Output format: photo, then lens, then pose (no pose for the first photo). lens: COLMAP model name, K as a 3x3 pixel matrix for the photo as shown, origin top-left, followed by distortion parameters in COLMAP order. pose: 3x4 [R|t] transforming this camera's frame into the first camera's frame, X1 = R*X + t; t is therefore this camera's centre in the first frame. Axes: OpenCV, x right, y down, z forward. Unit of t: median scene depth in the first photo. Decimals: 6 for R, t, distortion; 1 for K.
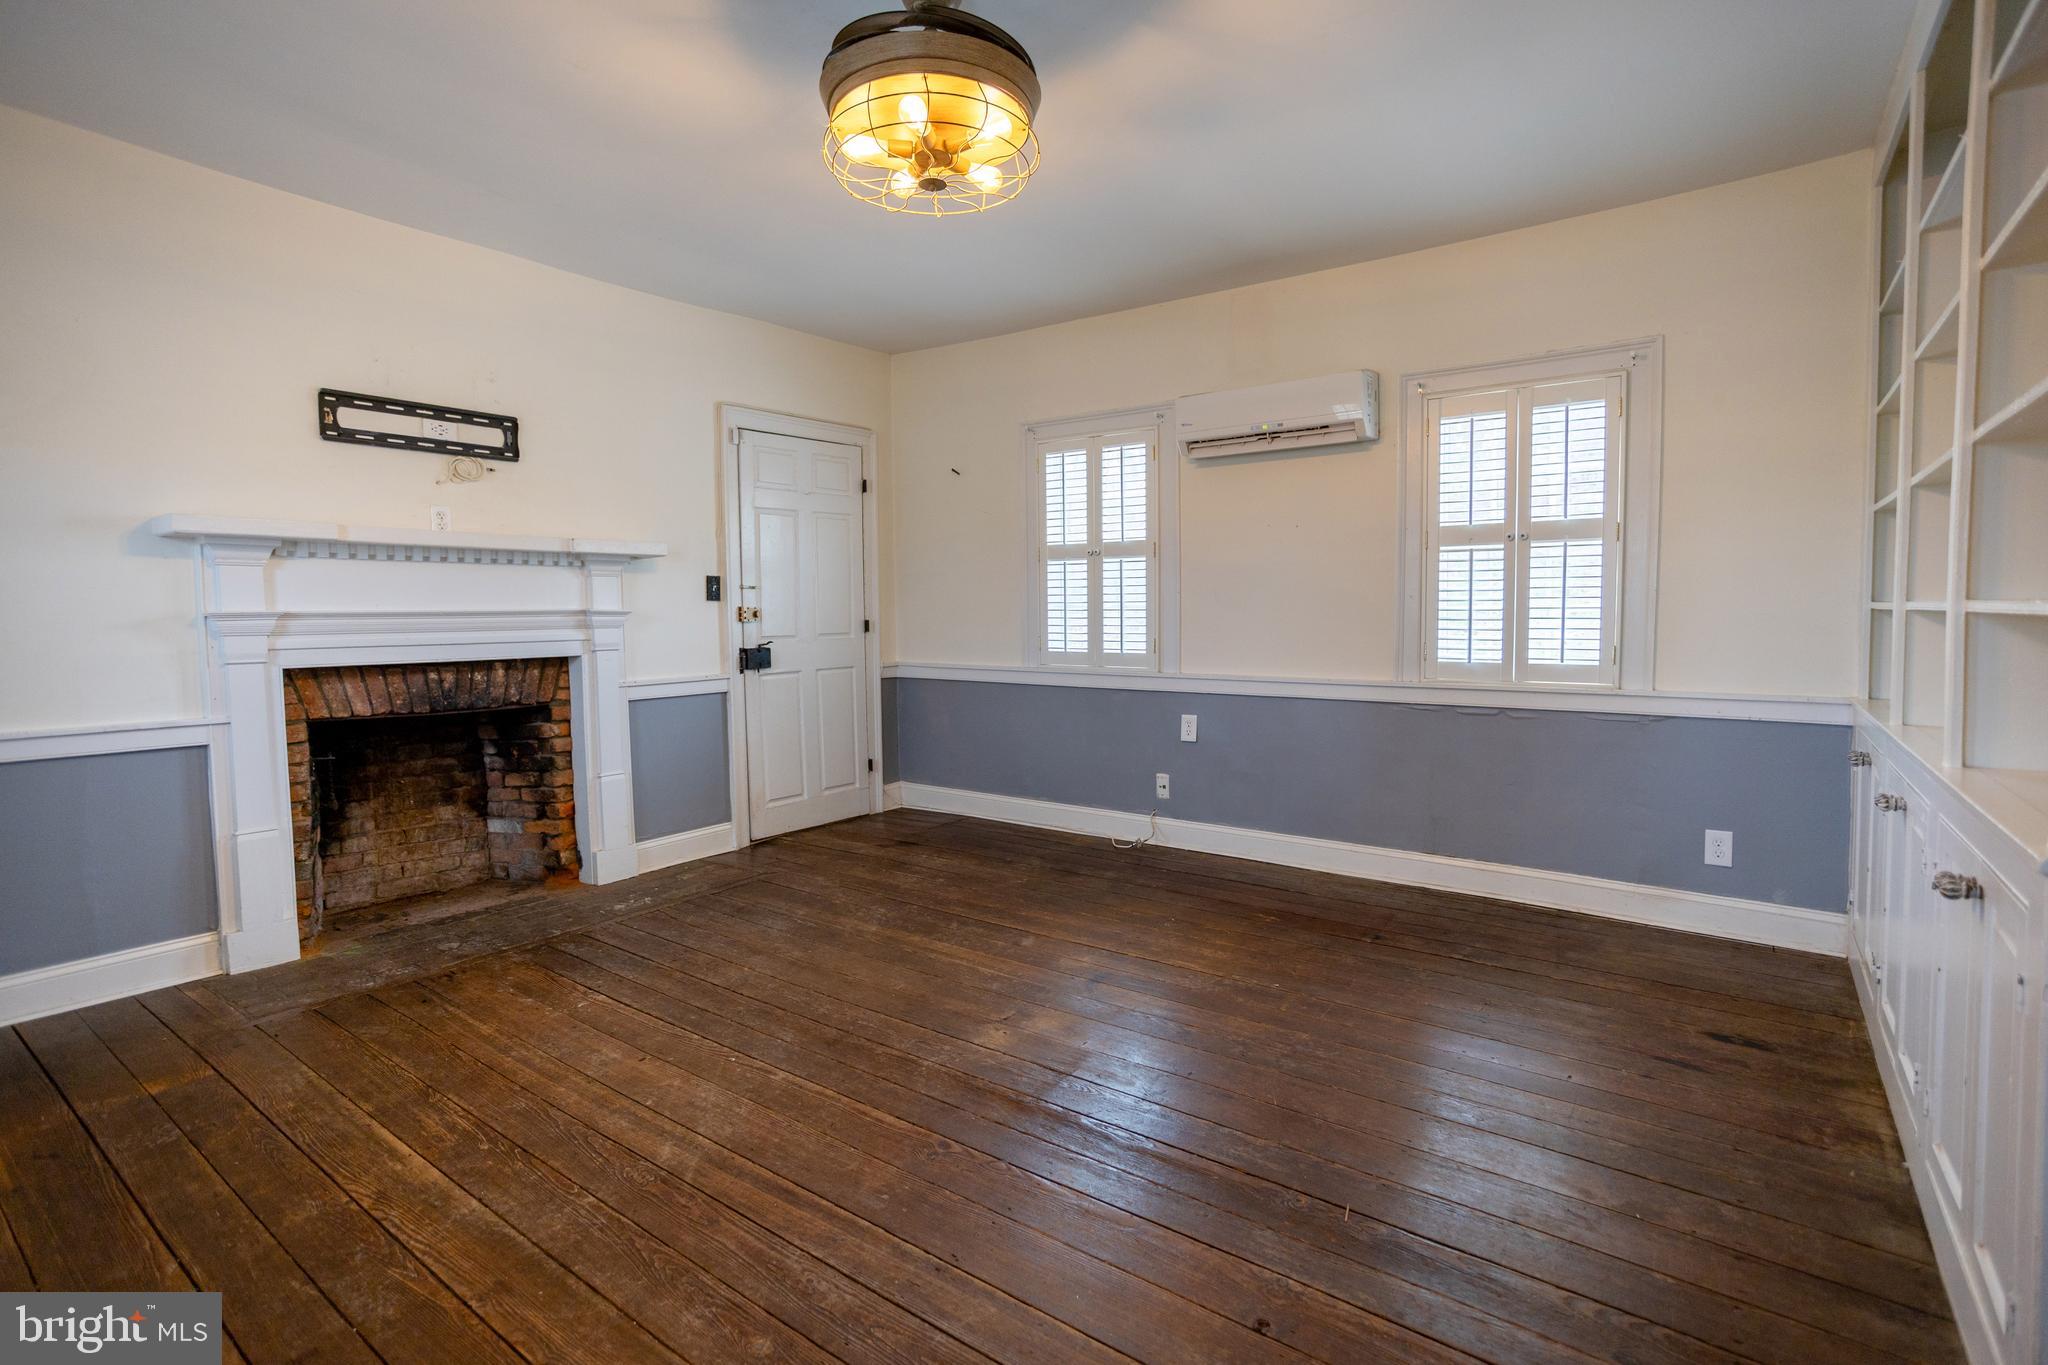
lens RADIAL K [[984.1, 0, 1034.5], [0, 984.1, 677.2], [0, 0, 1]] dist [-0.017727, 0.017690]
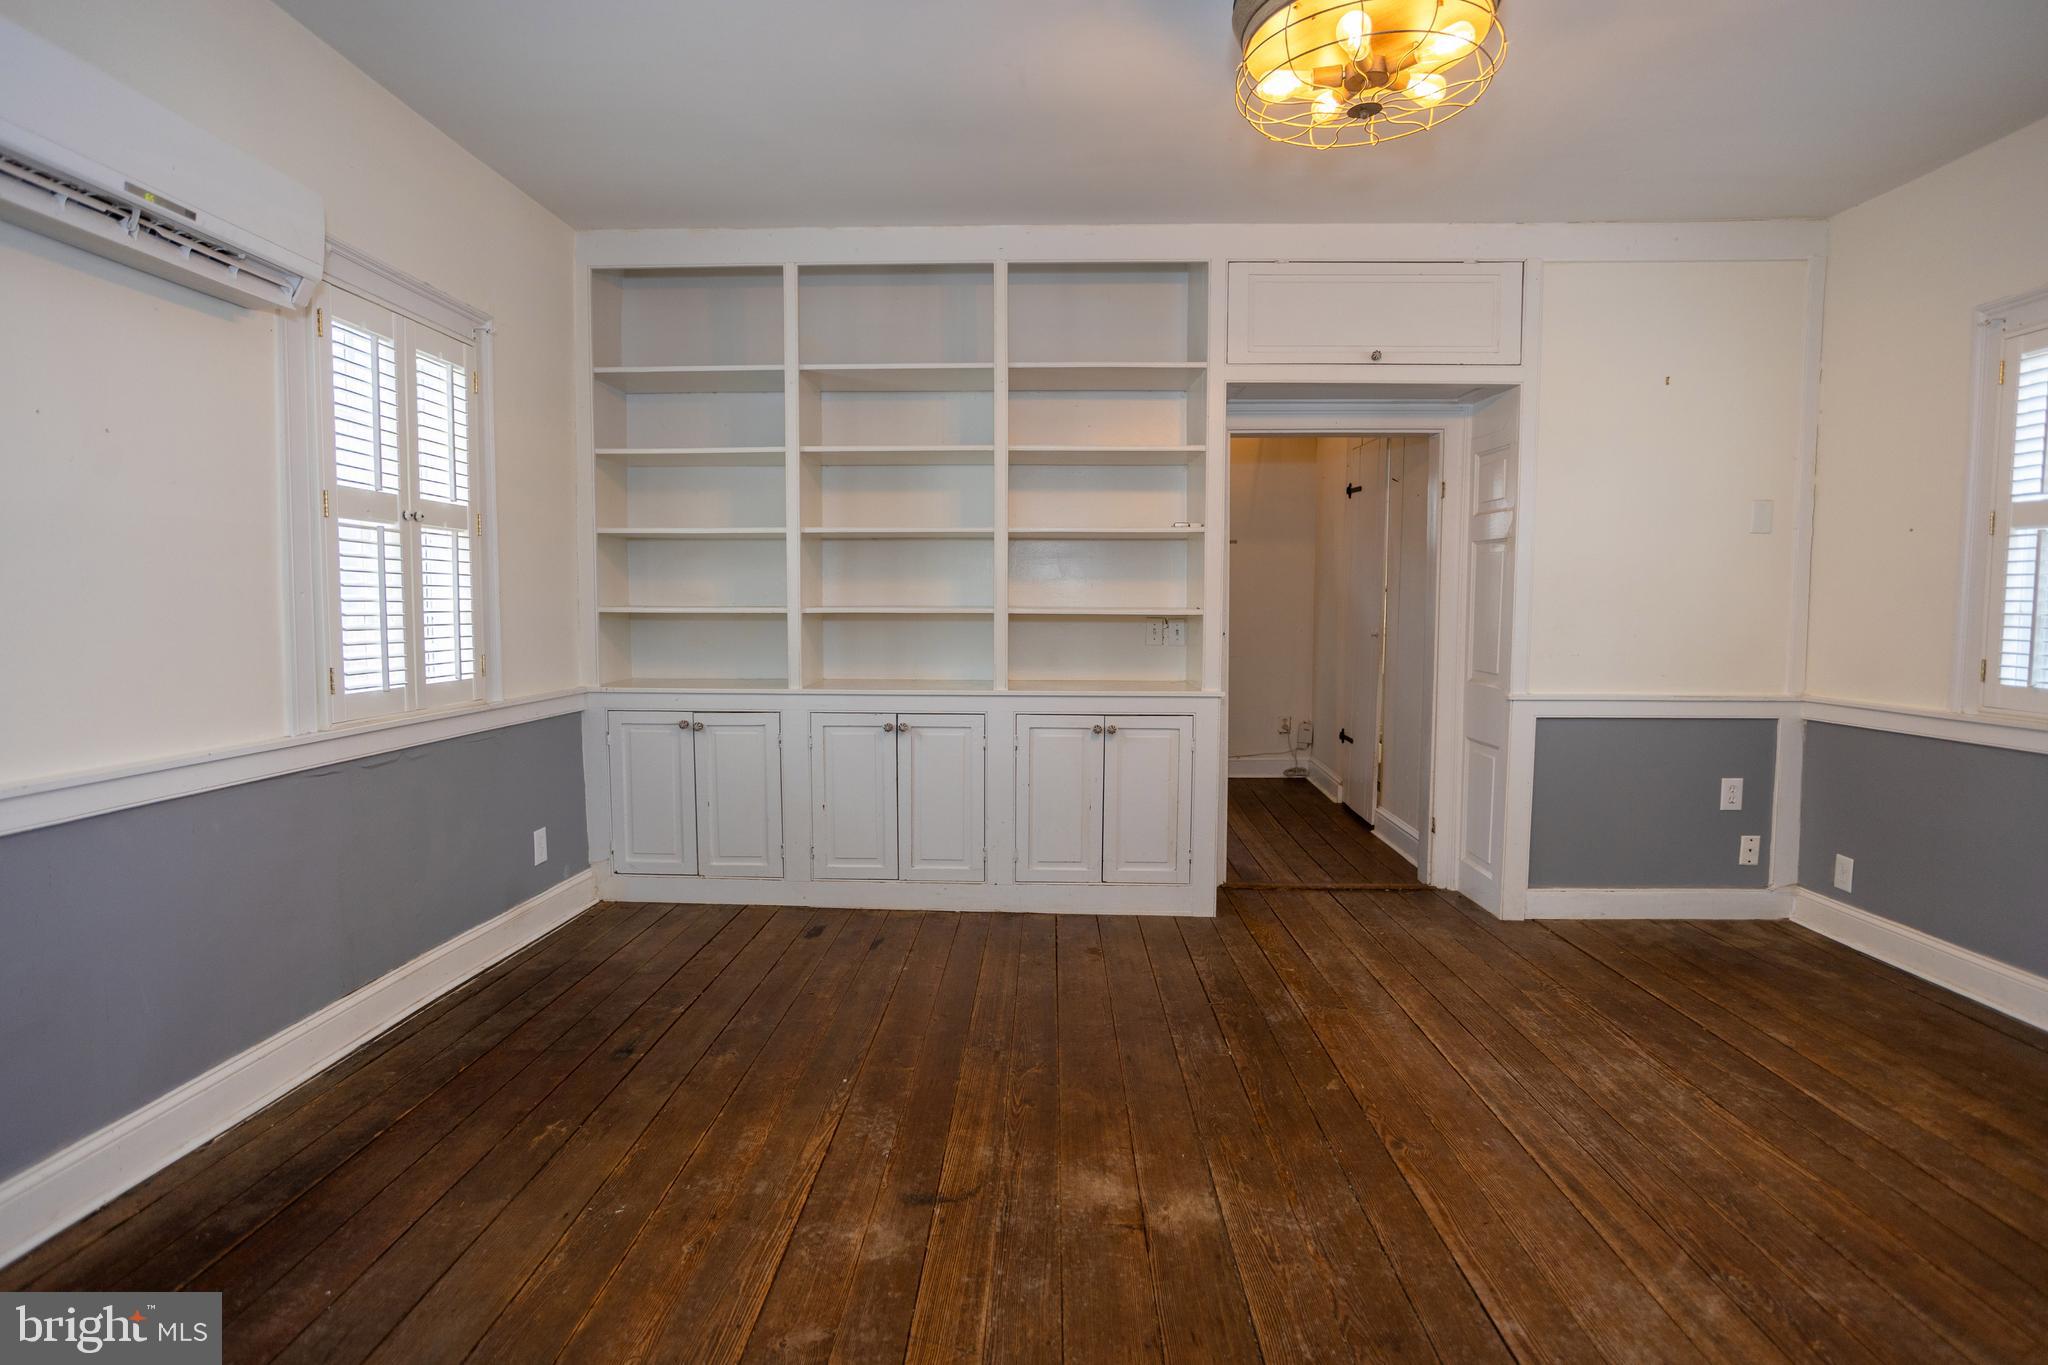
lens RADIAL K [[1027.0, 0, 999.5], [0, 1027.0, 679.0], [0, 0, 1]] dist [-0.054459, 0.041921]
pose [[-0.559453, -0.053673, 0.827123, -0.396668], [0.058020, 0.992917, 0.103676, -0.073628], [-0.826829, 0.105991, -0.552376, 1.058673]]
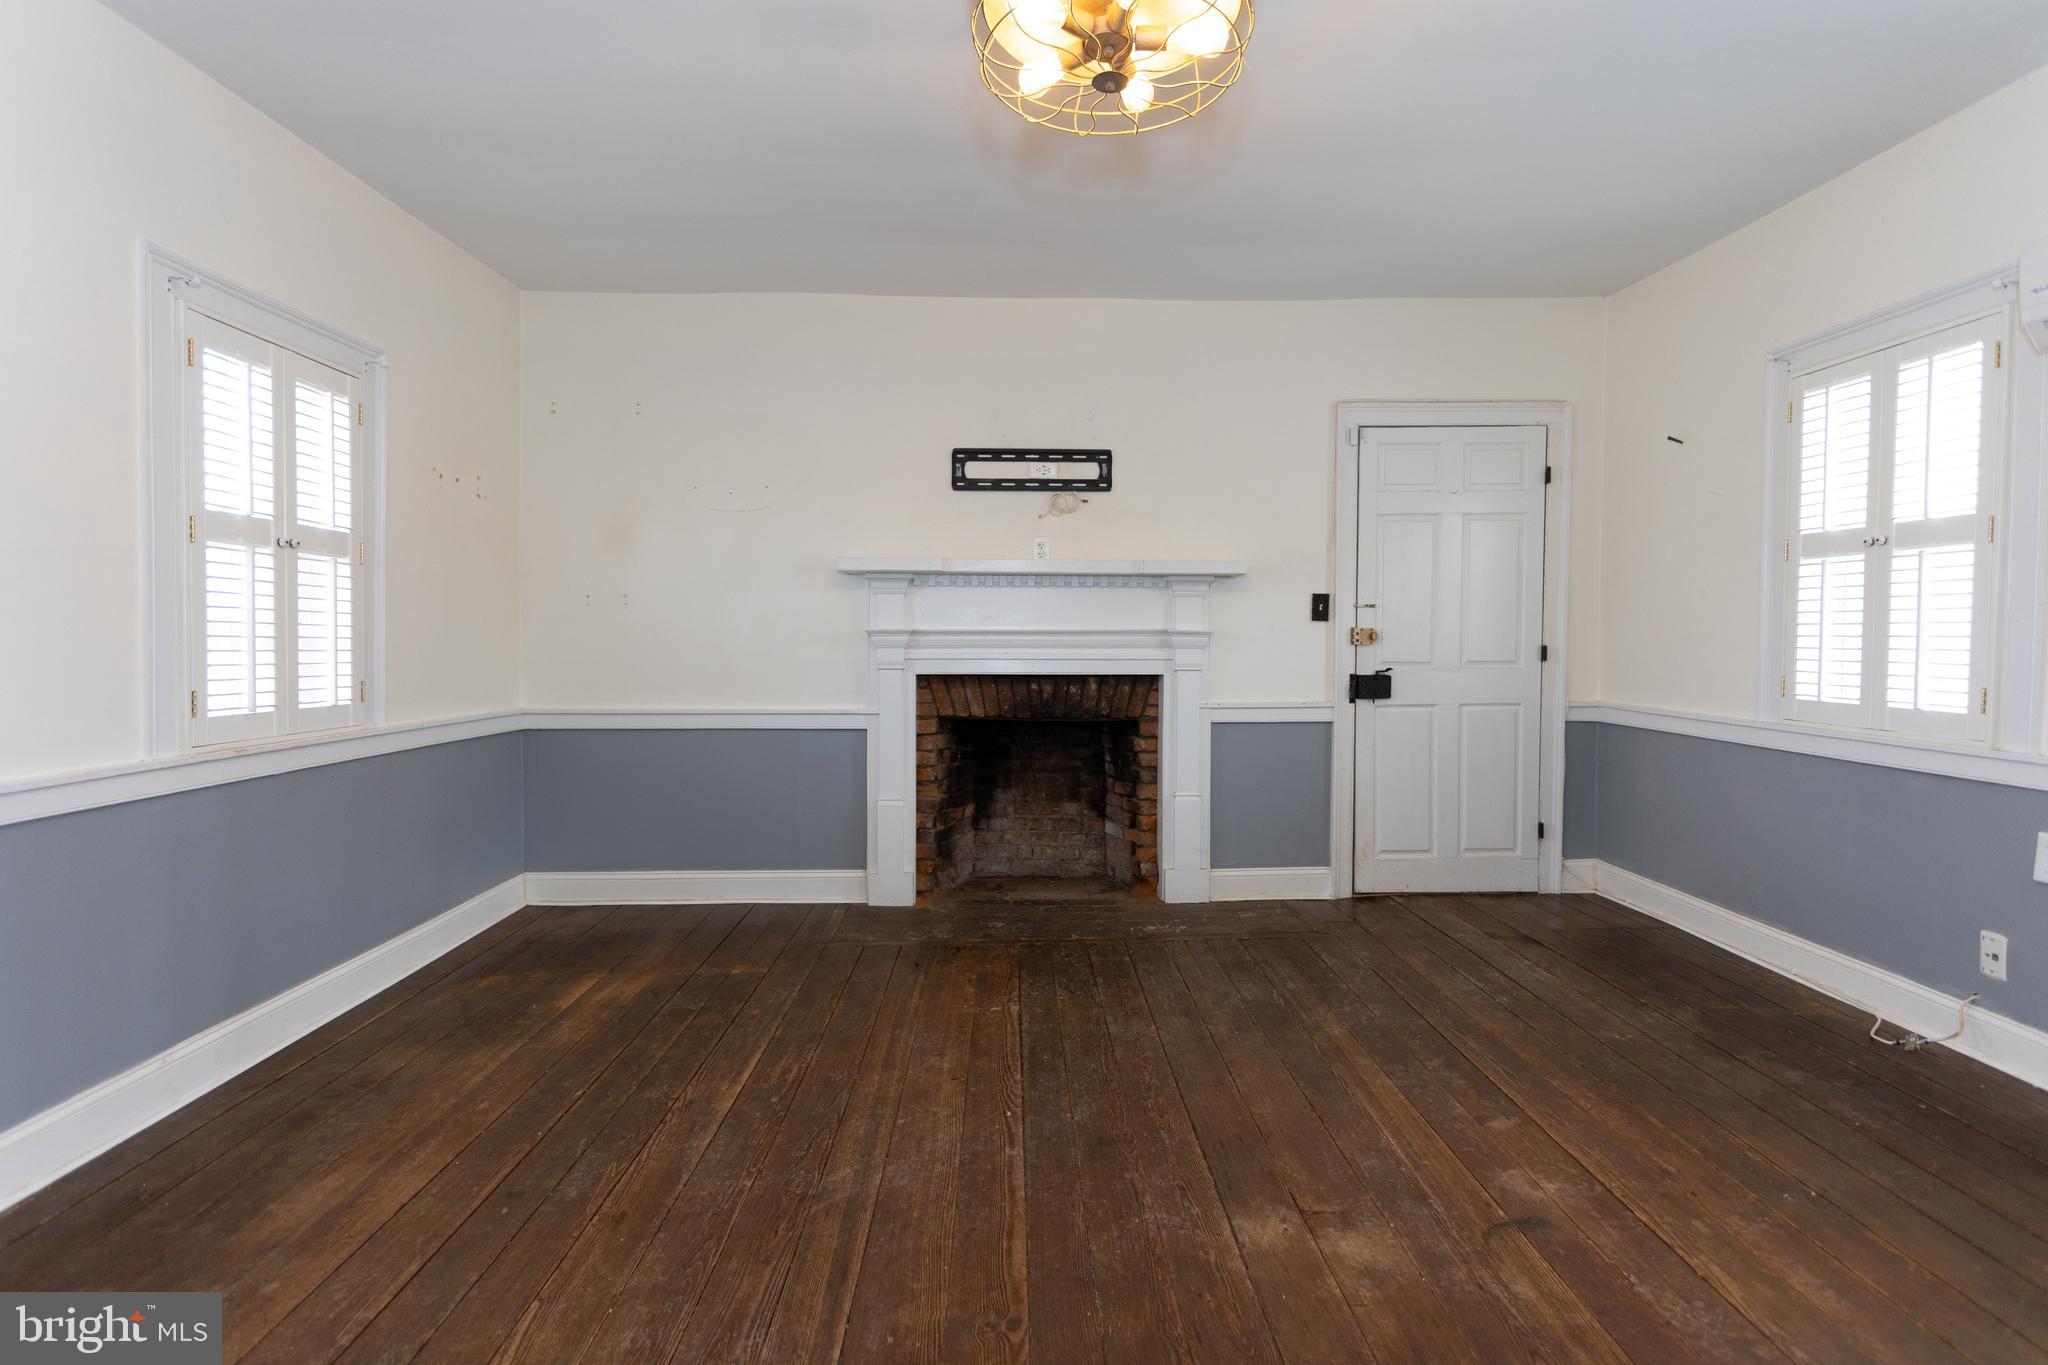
lens RADIAL K [[984.1, 0, 1034.5], [0, 984.1, 677.2], [0, 0, 1]] dist [-0.017727, 0.017690]
pose [[0.618607, 0.044028, -0.784466, 0.285352], [-0.060541, 0.998131, 0.008279, -0.021816], [0.783365, 0.042371, 0.620116, 0.291825]]
